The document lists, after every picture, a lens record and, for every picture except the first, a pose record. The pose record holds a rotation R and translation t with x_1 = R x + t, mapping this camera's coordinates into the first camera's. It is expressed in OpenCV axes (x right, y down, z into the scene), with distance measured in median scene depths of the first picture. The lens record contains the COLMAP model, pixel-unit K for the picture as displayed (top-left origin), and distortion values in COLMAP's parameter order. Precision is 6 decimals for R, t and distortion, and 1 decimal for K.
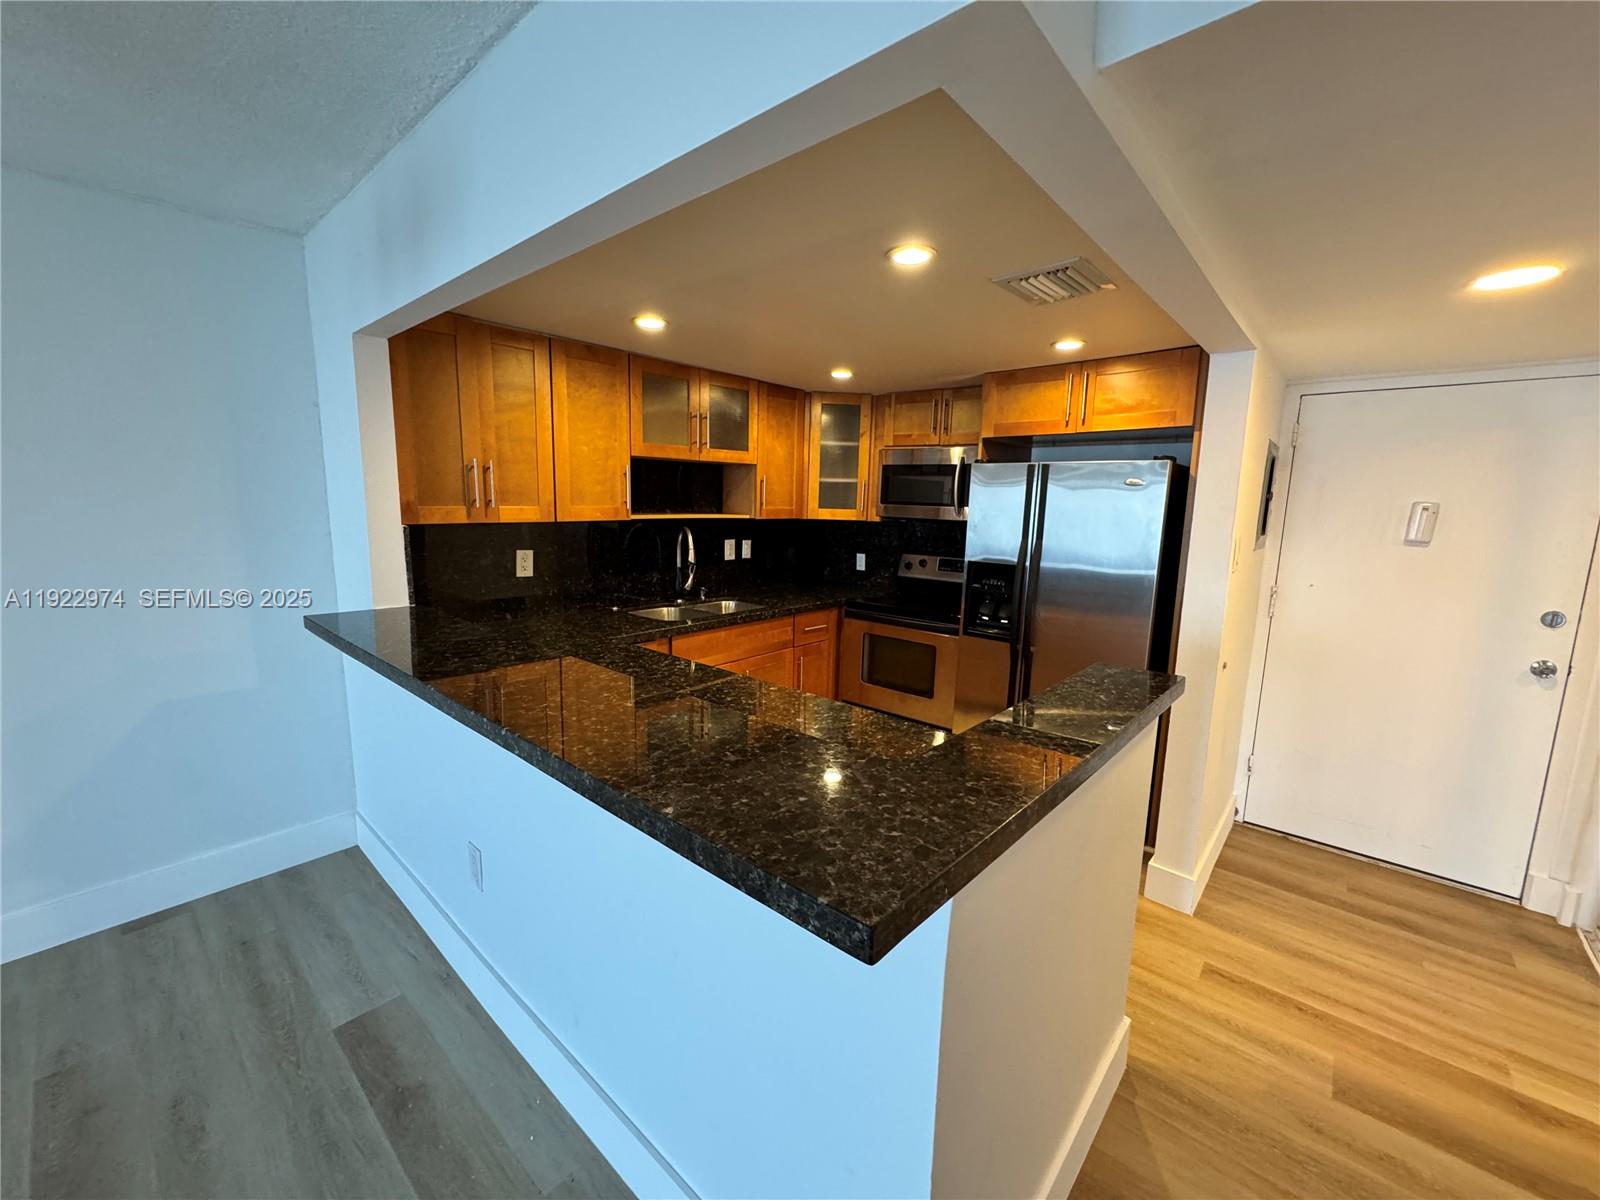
lens RADIAL K [[641.8, 0, 795.9], [0, 641.8, 596.9], [0, 0, 1]] dist [-0.001312, 0.000292]
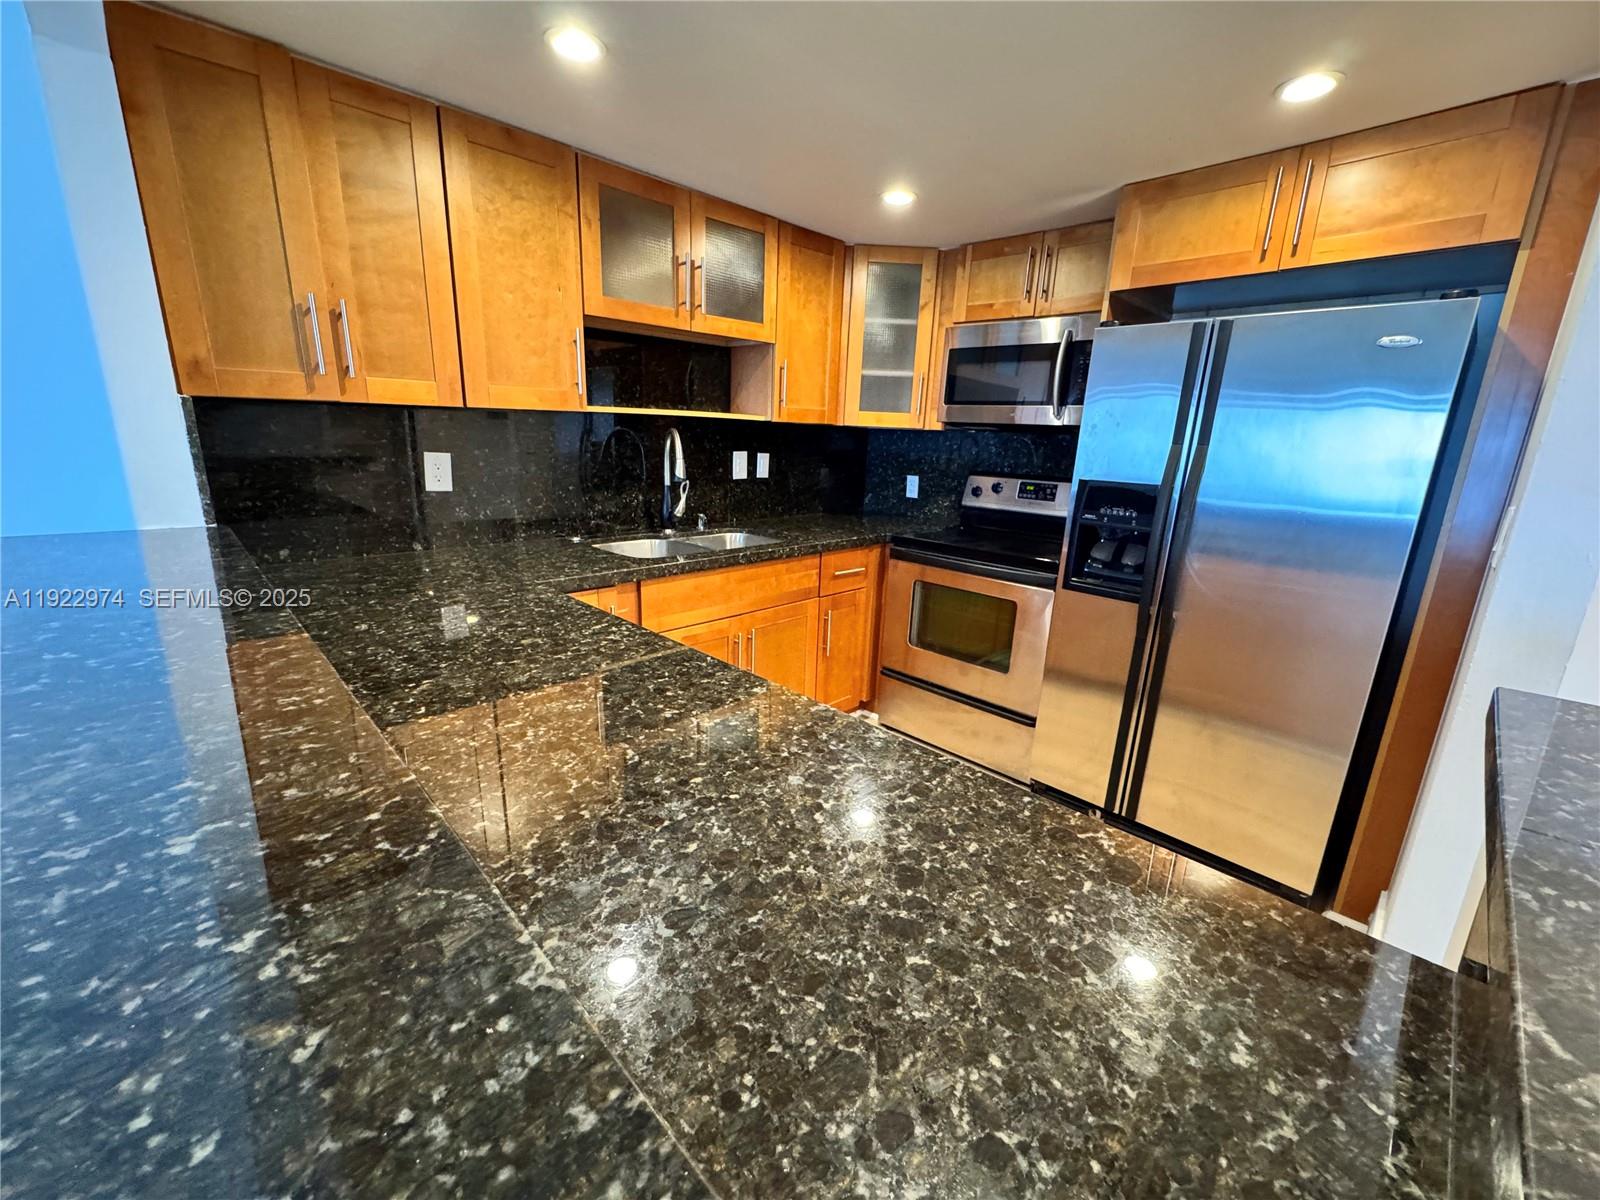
lens RADIAL K [[641.8, 0, 795.9], [0, 641.8, 596.9], [0, 0, 1]] dist [-0.001312, 0.000292]
pose [[0.997761, 0.028314, -0.060589, 0.014898], [-0.022211, 0.994825, 0.099143, 0.005255], [0.063083, -0.097576, 0.993227, 0.263123]]
